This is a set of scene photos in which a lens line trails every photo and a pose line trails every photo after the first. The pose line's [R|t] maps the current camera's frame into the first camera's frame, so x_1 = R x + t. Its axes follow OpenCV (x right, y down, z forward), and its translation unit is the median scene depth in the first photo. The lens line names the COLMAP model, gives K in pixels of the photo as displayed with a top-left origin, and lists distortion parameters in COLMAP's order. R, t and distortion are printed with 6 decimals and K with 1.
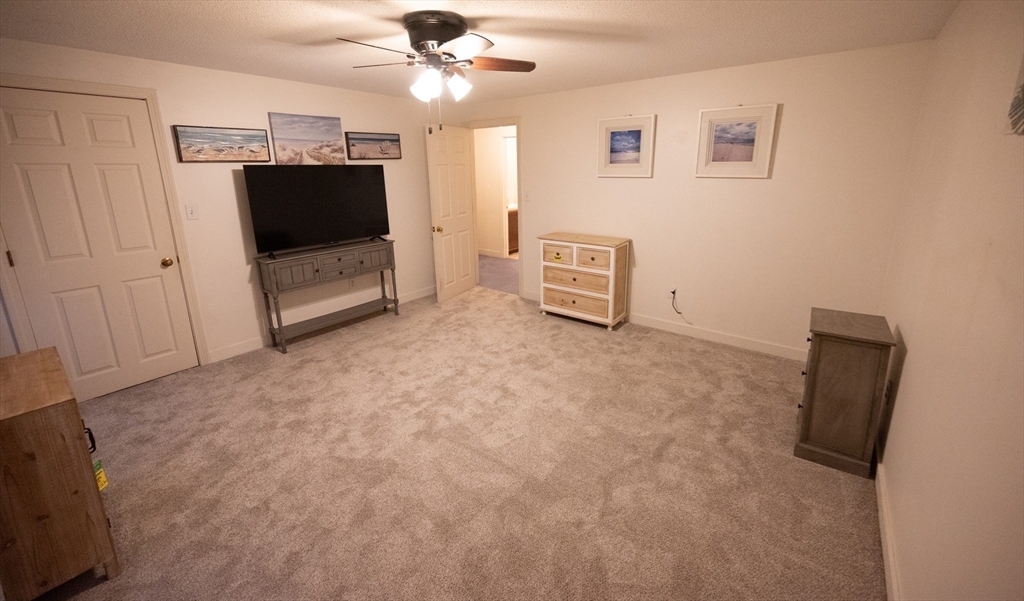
lens RADIAL K [[399.5, 0, 508.4], [0, 399.5, 259.2], [0, 0, 1]] dist [0.001474, -0.000119]
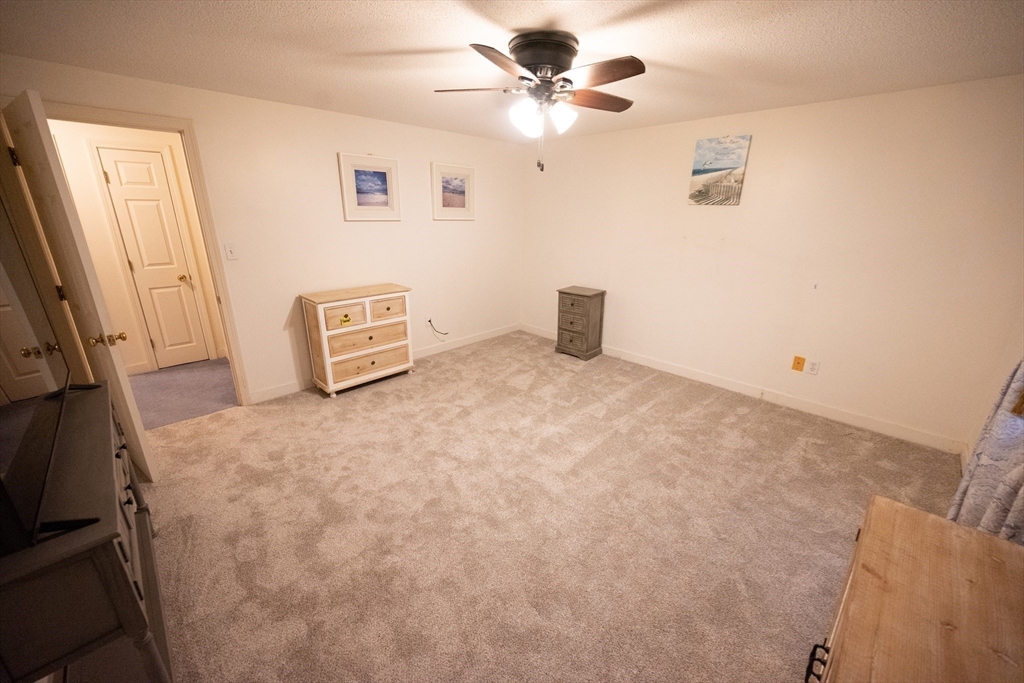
lens RADIAL K [[405.2, 0, 512.1], [0, 405.2, 342.2], [0, 0, 1]] dist [0.000084, -0.000033]
pose [[0.118410, -0.291268, 0.949285, -0.686118], [0.211407, 0.941487, 0.262505, -0.115871], [-0.970199, 0.169602, 0.173057, 0.559206]]
